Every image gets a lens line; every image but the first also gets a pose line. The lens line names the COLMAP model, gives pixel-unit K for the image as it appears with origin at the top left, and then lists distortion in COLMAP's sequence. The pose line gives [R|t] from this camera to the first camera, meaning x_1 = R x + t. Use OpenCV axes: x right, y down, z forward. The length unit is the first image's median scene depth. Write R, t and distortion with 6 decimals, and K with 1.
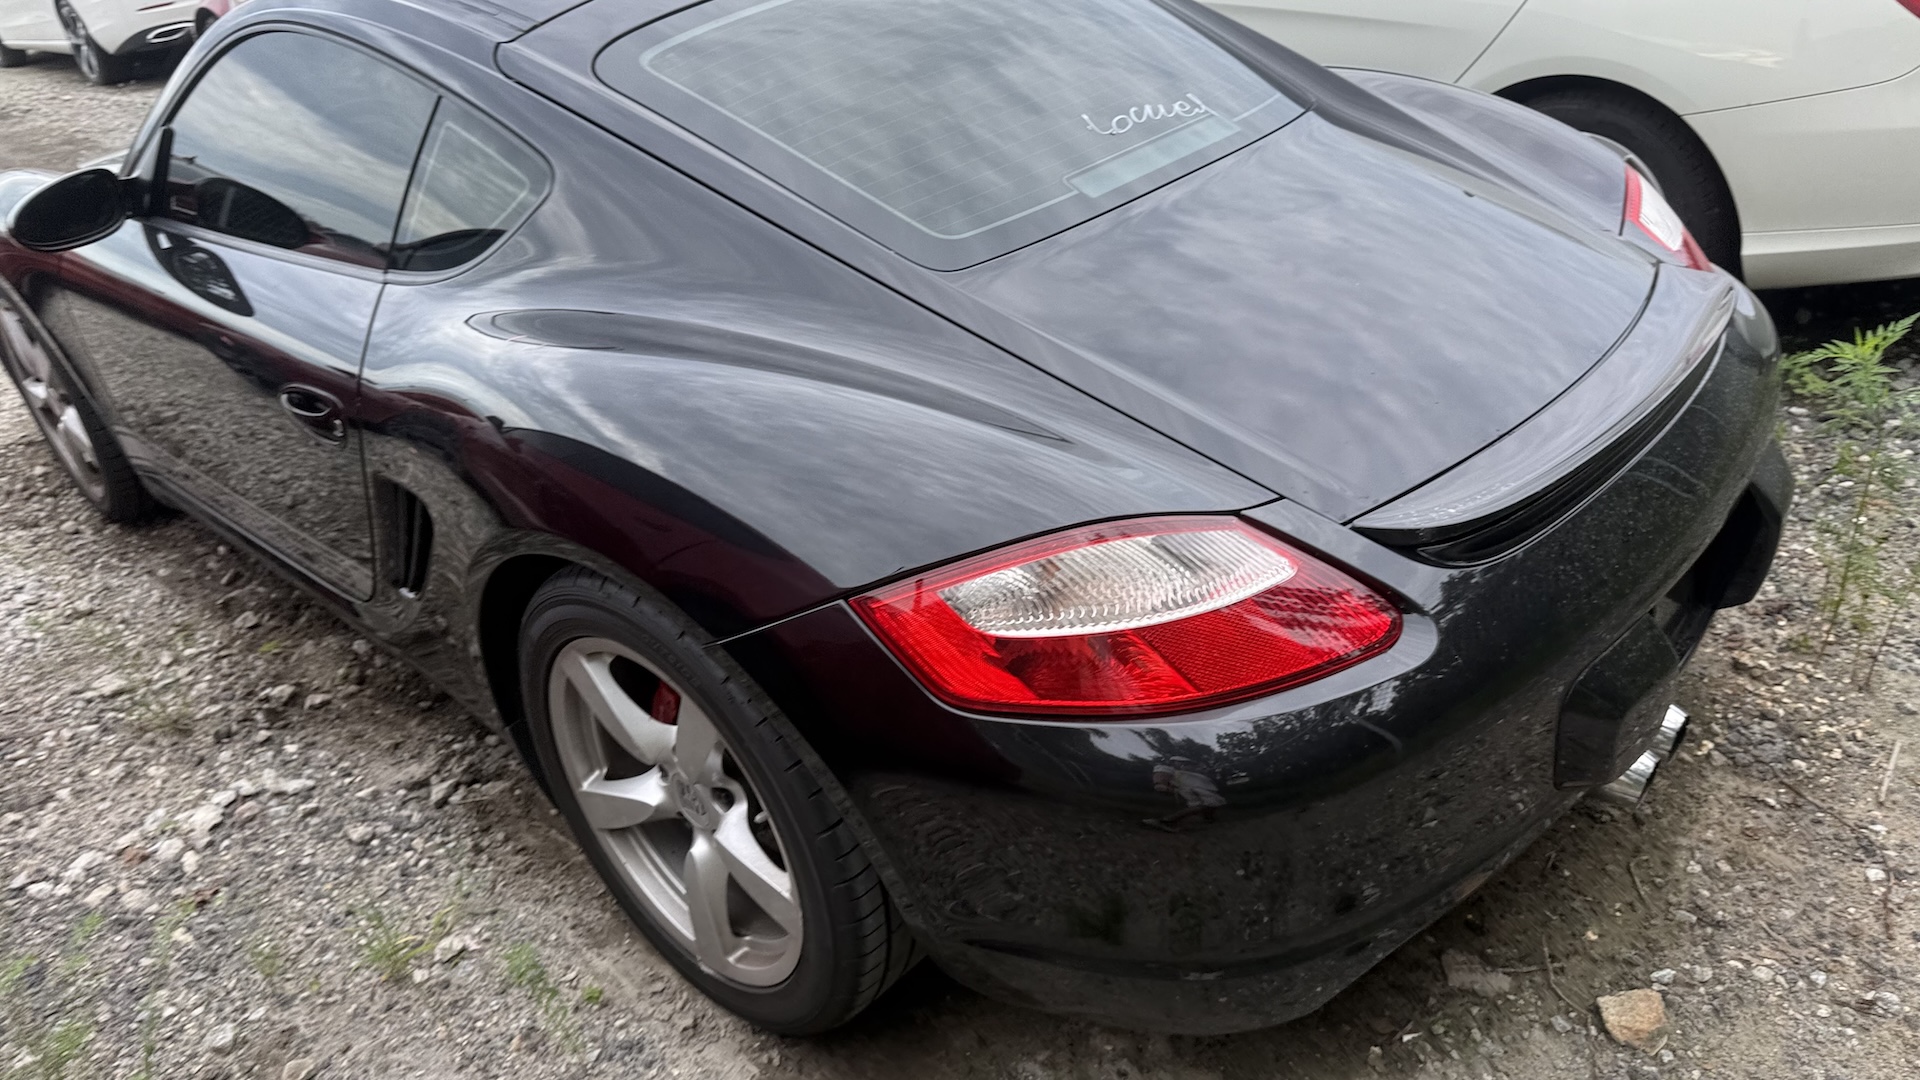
lens RADIAL K [[1359.1, 0, 940.1], [0, 1359.1, 582.9], [0, 0, 1]] dist [0.030438, -0.041950]
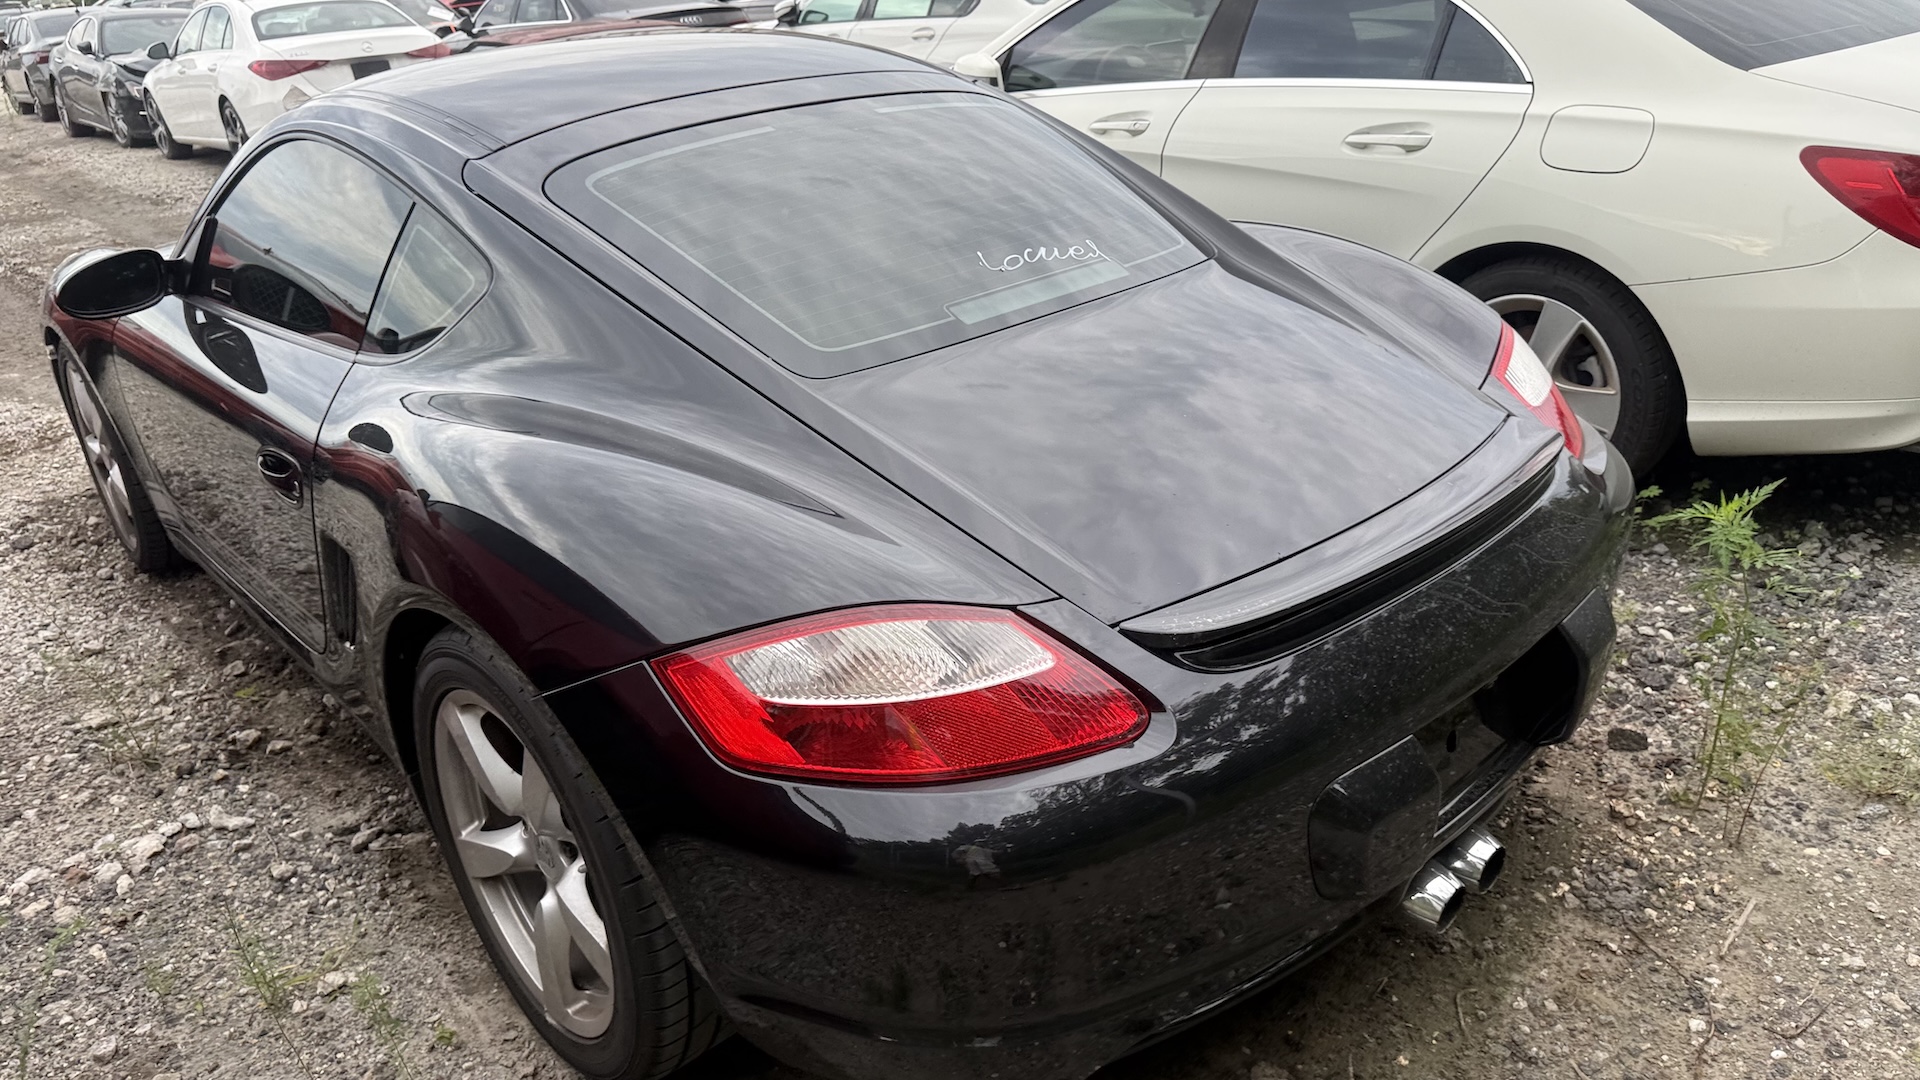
lens RADIAL K [[1359.1, 0, 971.2], [0, 1359.1, 558.5], [0, 0, 1]] dist [0.030438, -0.041950]
pose [[0.996020, 0.069293, -0.056054, 0.153693], [-0.074960, 0.991507, -0.106274, 0.016343], [0.048213, 0.110053, 0.992756, -0.053070]]
